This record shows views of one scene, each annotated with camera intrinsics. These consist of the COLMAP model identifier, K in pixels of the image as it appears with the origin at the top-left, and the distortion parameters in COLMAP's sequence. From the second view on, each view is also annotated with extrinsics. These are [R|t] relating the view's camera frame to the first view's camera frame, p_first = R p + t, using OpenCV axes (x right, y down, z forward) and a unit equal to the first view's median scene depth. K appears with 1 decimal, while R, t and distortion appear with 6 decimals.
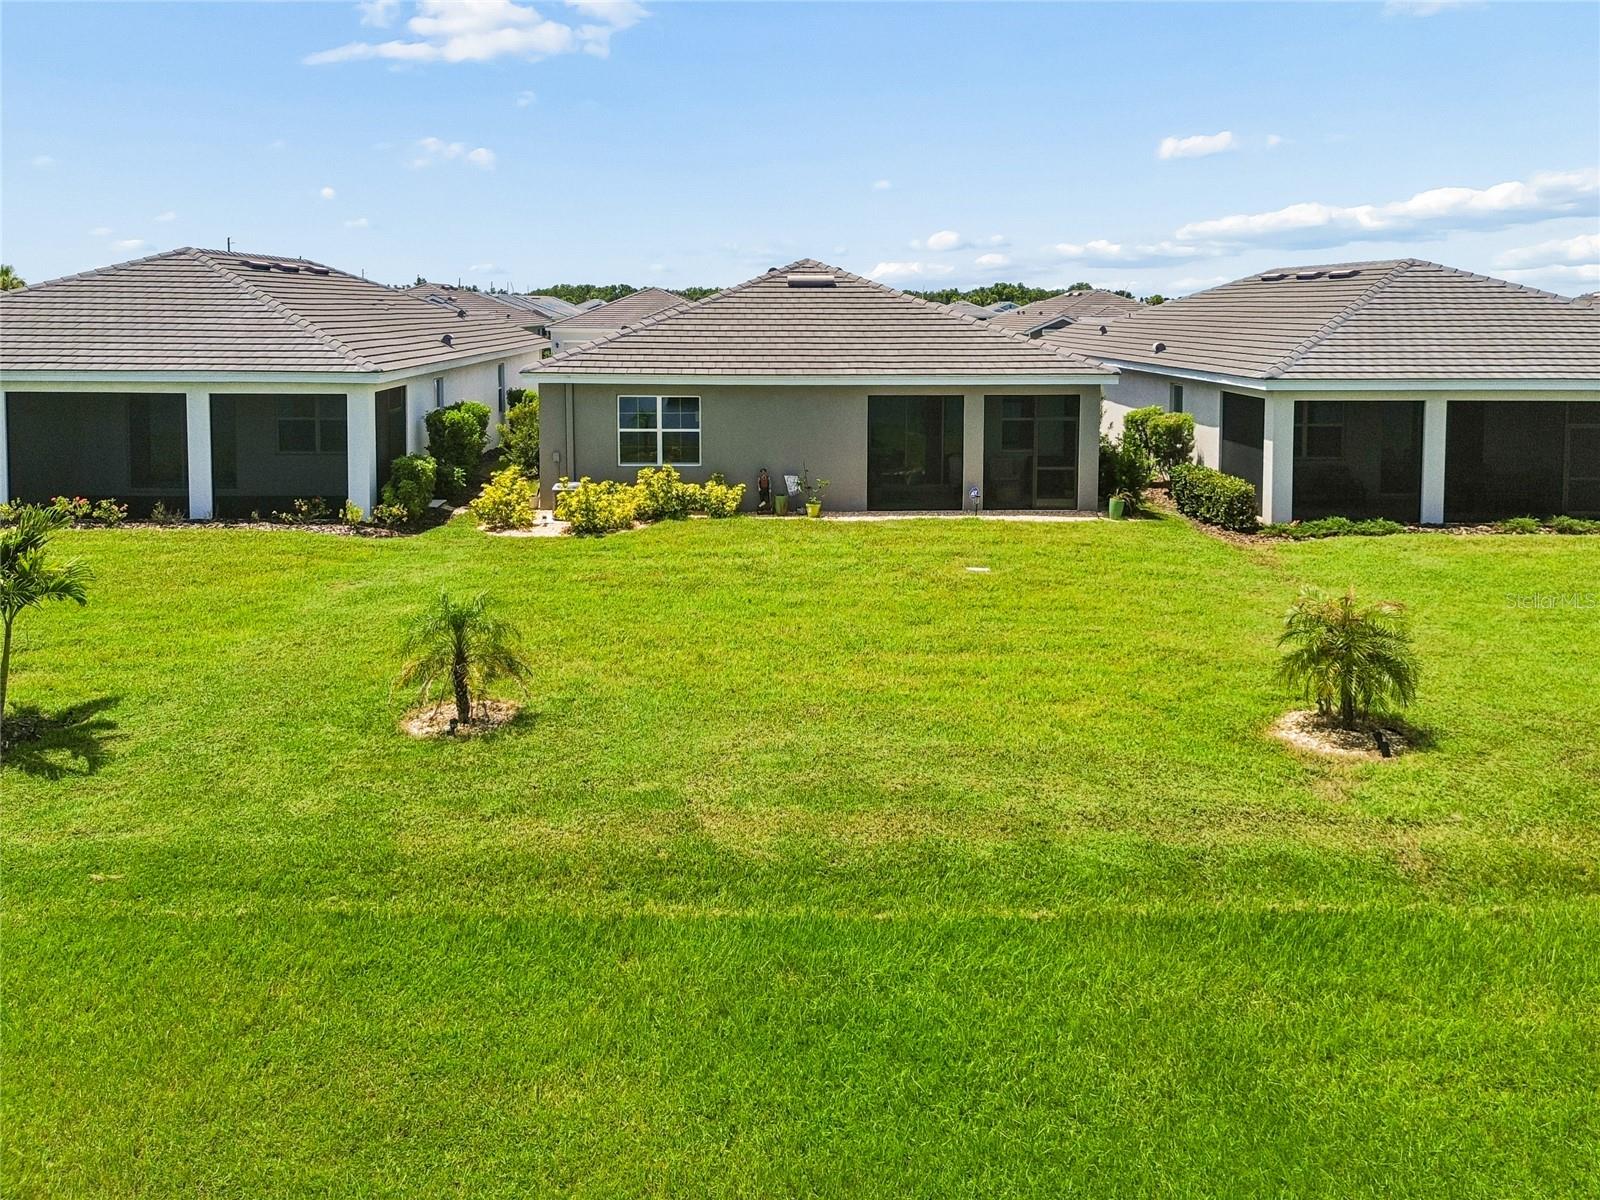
lens RADIAL K [[1150.3, 0, 797.4], [0, 1150.3, 511.6], [0, 0, 1]] dist [0.090476, -0.099860]
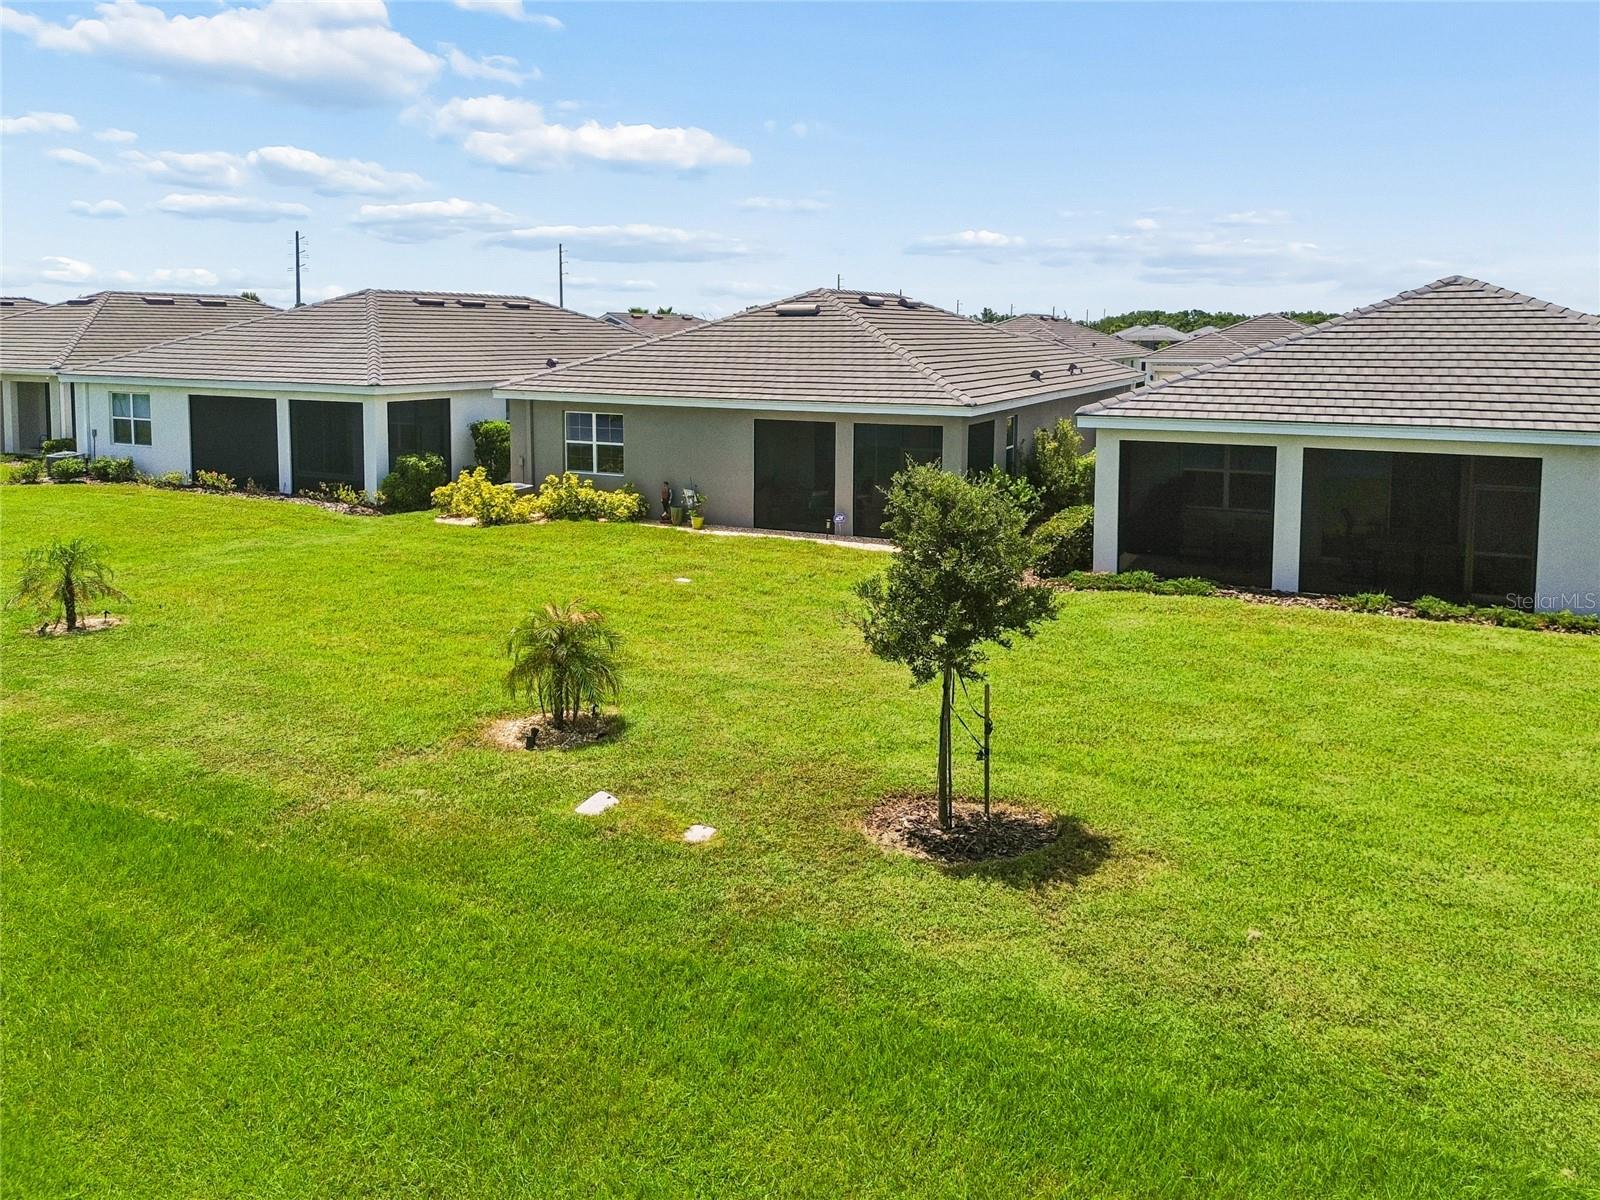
lens RADIAL K [[1147.9, 0, 802.4], [0, 1147.9, 575.1], [0, 0, 1]] dist [0.083336, -0.099084]
pose [[0.880602, 0.096736, -0.463877, 0.606713], [-0.083097, 0.995296, 0.049810, -0.014268], [0.466513, -0.005316, 0.884498, 0.084209]]
